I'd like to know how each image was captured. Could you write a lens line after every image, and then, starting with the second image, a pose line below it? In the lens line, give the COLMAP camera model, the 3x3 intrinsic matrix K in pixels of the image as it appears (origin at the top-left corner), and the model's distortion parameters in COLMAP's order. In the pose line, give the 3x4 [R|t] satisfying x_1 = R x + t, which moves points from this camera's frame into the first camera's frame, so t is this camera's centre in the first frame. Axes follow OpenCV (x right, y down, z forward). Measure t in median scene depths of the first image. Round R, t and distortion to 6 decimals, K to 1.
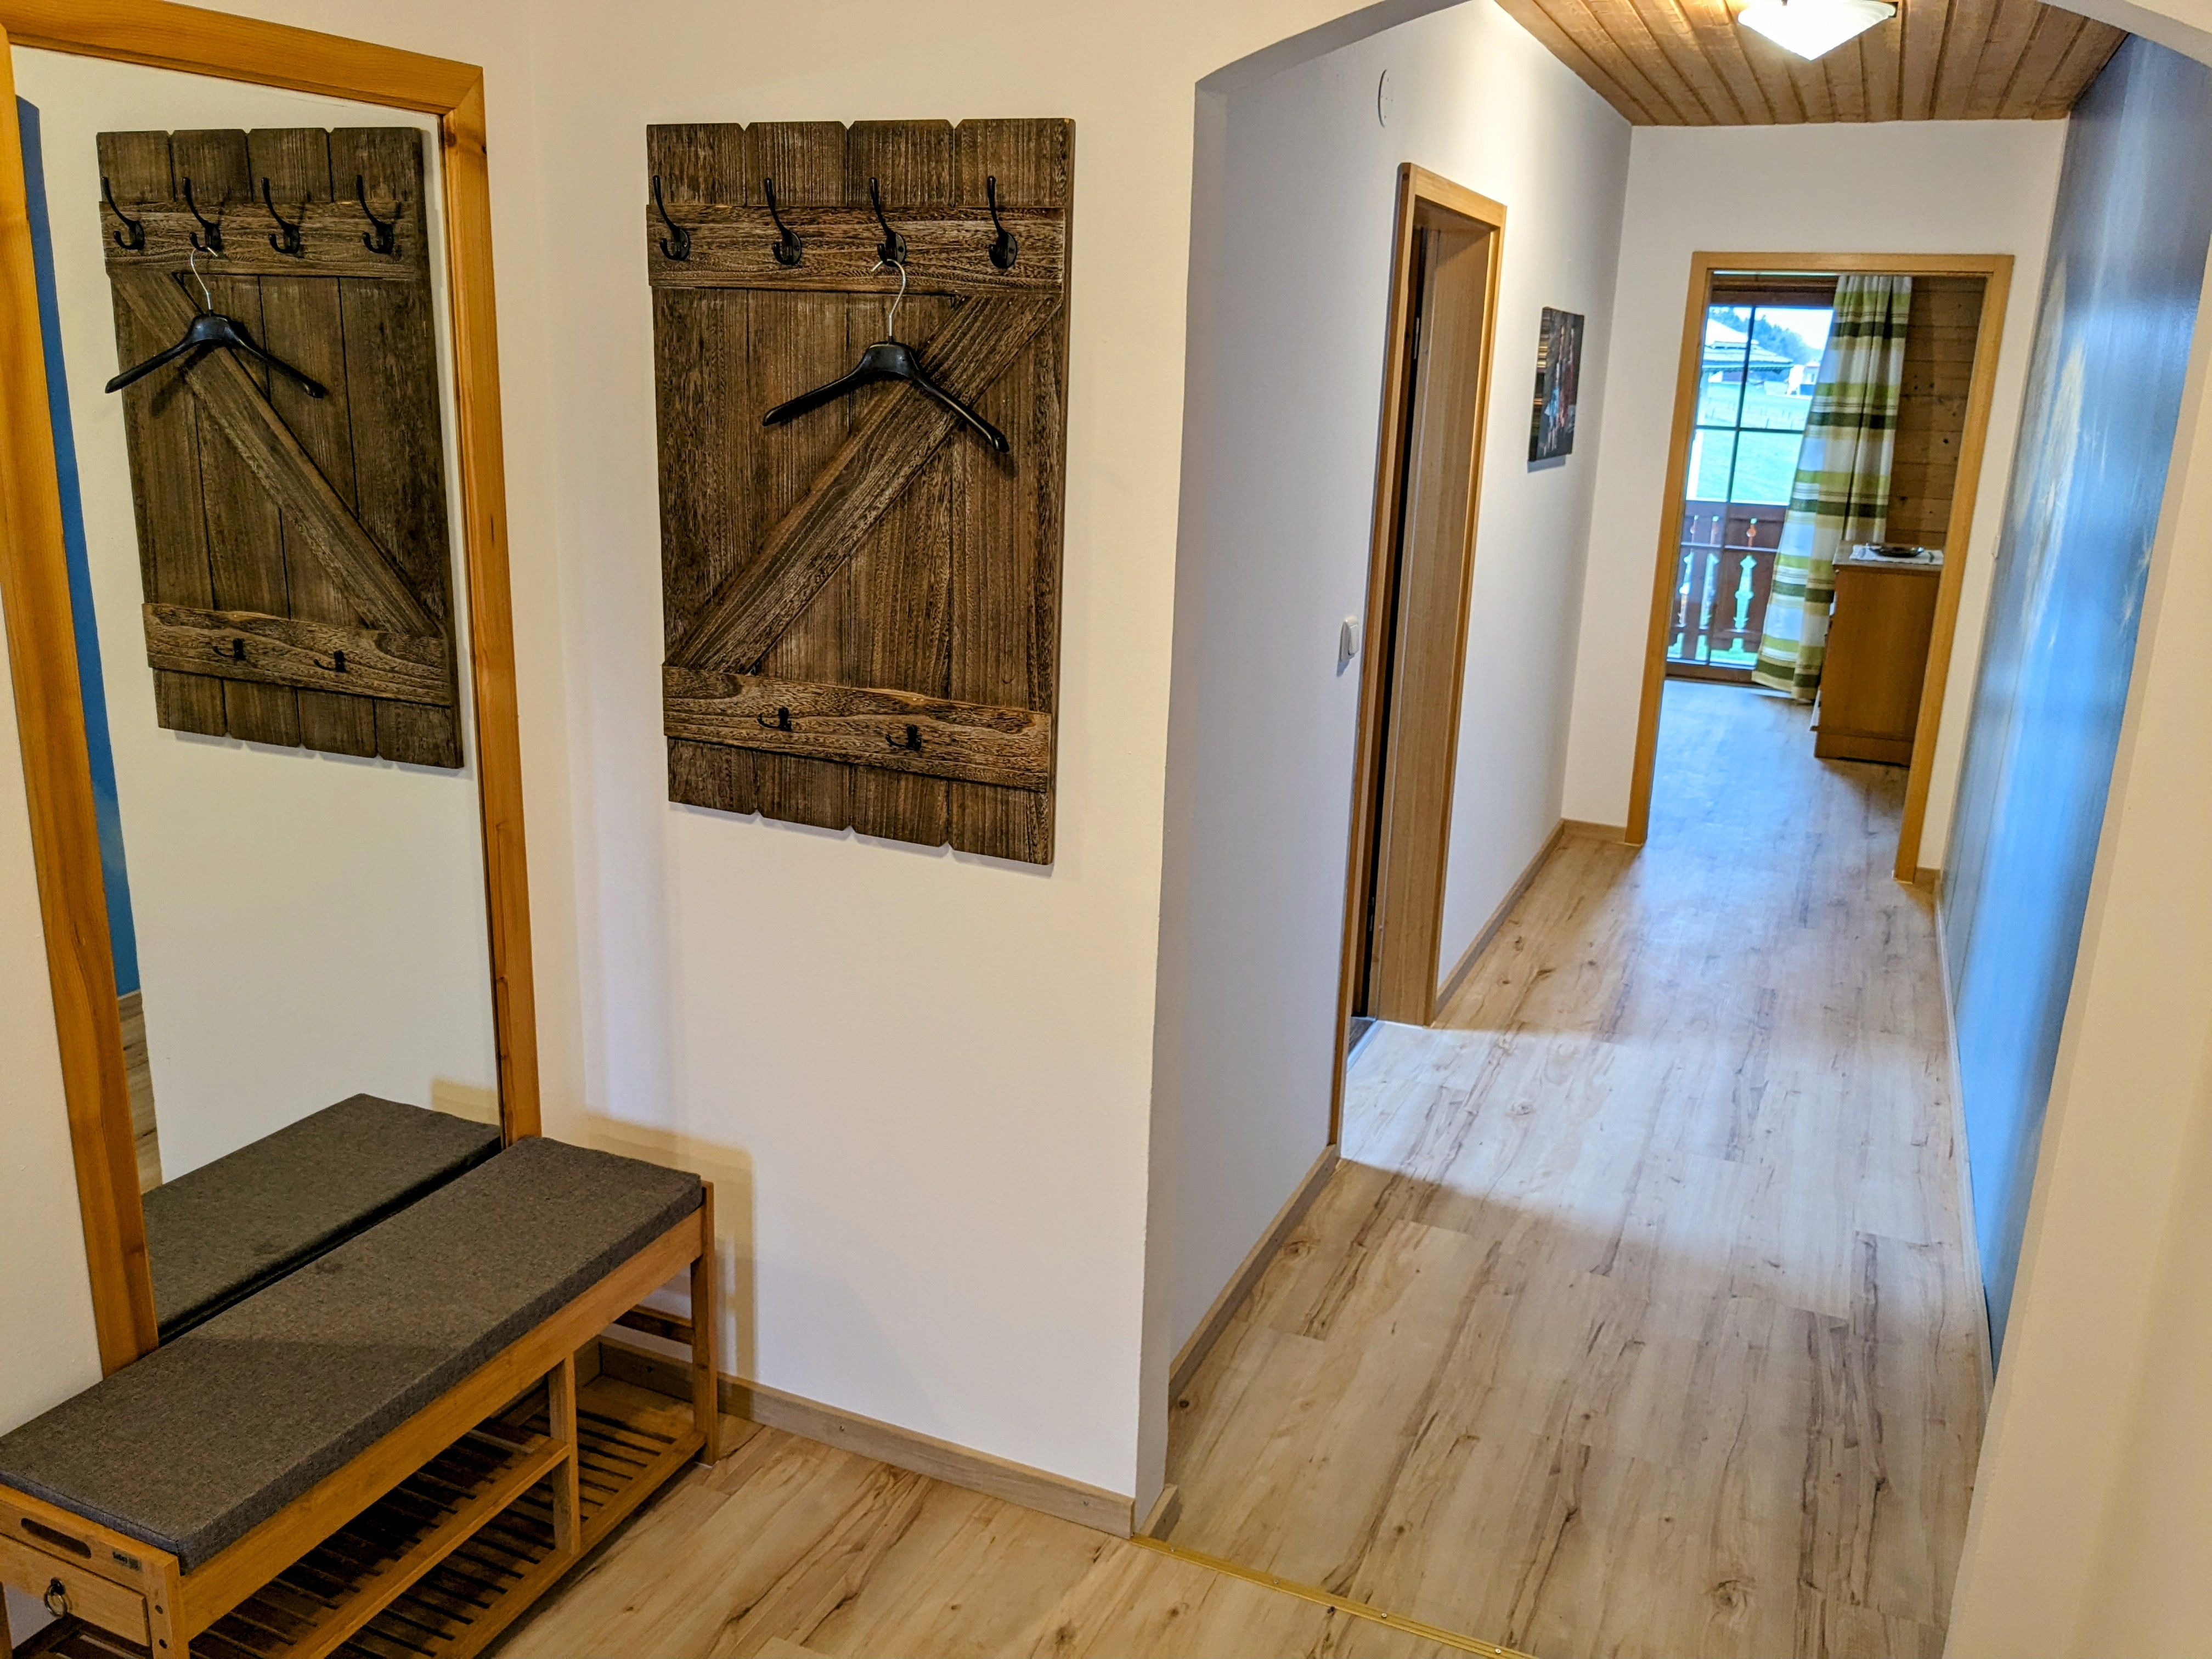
lens RADIAL K [[1744.5, 0, 1106.0], [0, 1744.5, 829.5], [0, 0, 1]] dist [0.004649, -0.004214]
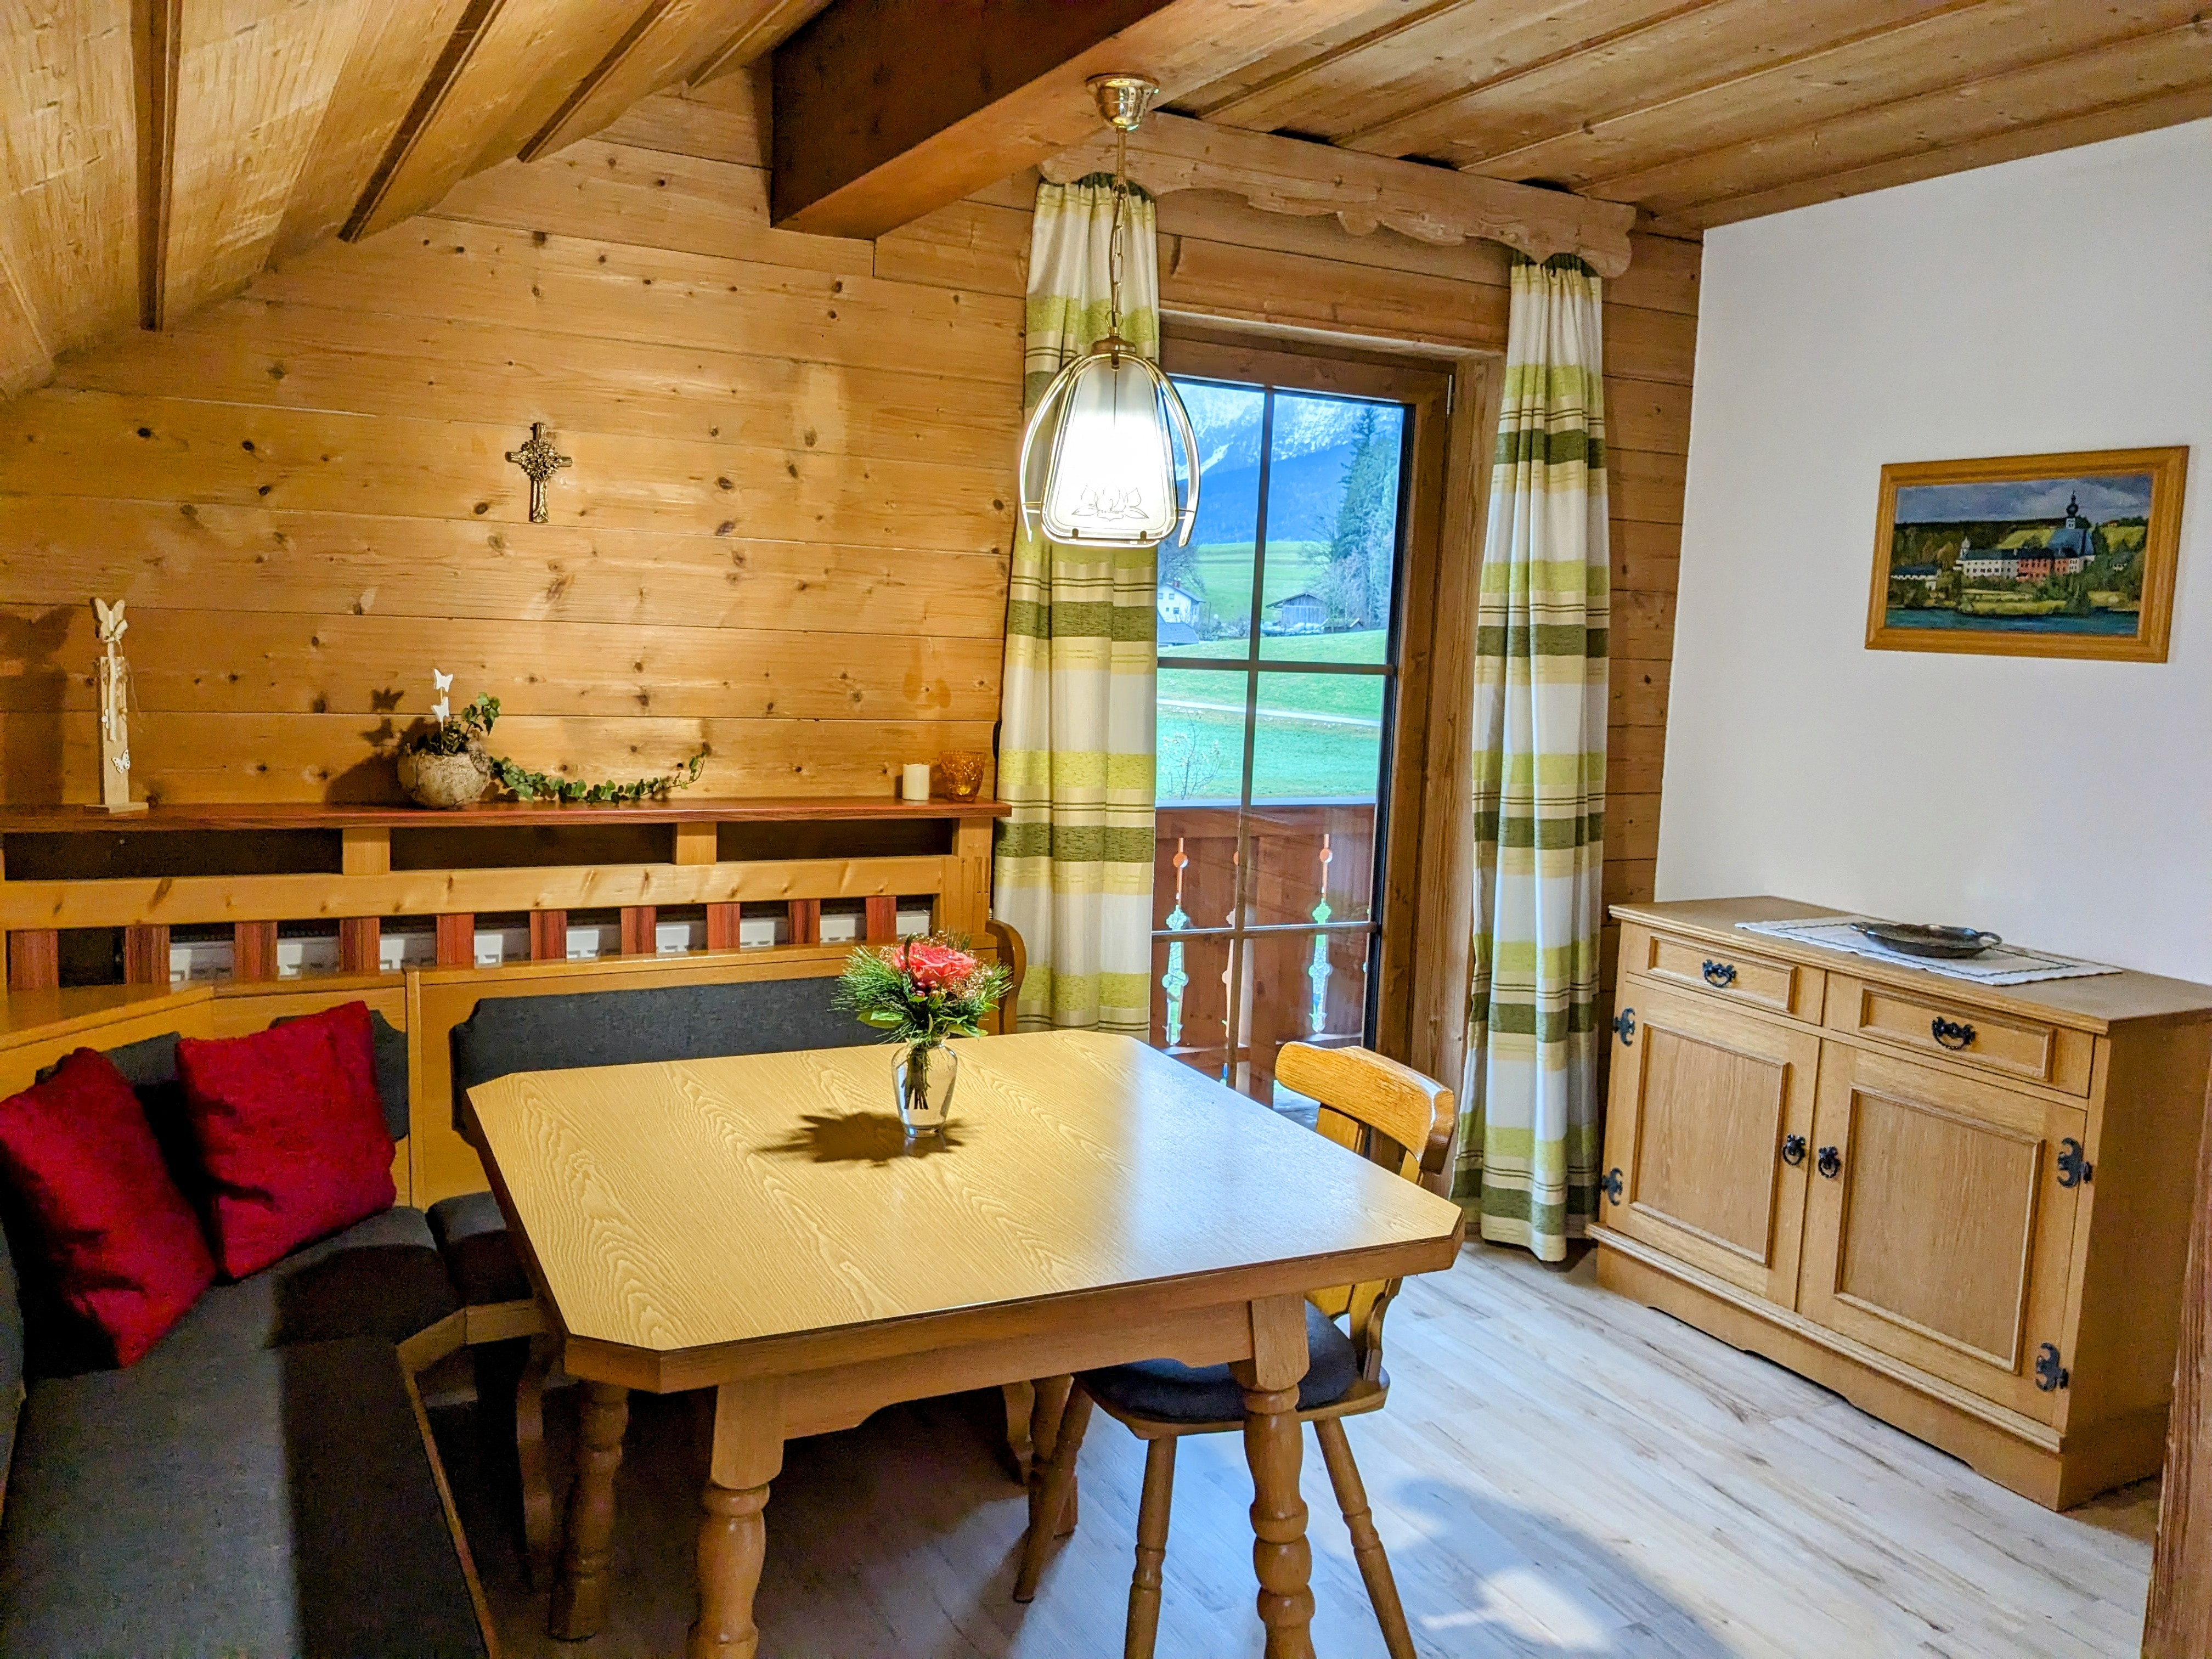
lens RADIAL K [[1744.5, 0, 1106.0], [0, 1744.5, 829.5], [0, 0, 1]] dist [0.004649, -0.004214]
pose [[0.618963, -0.102904, 0.778650, -0.005141], [0.195448, 0.980375, -0.025802, -0.199071], [-0.760714, 0.168156, 0.626928, 0.818174]]
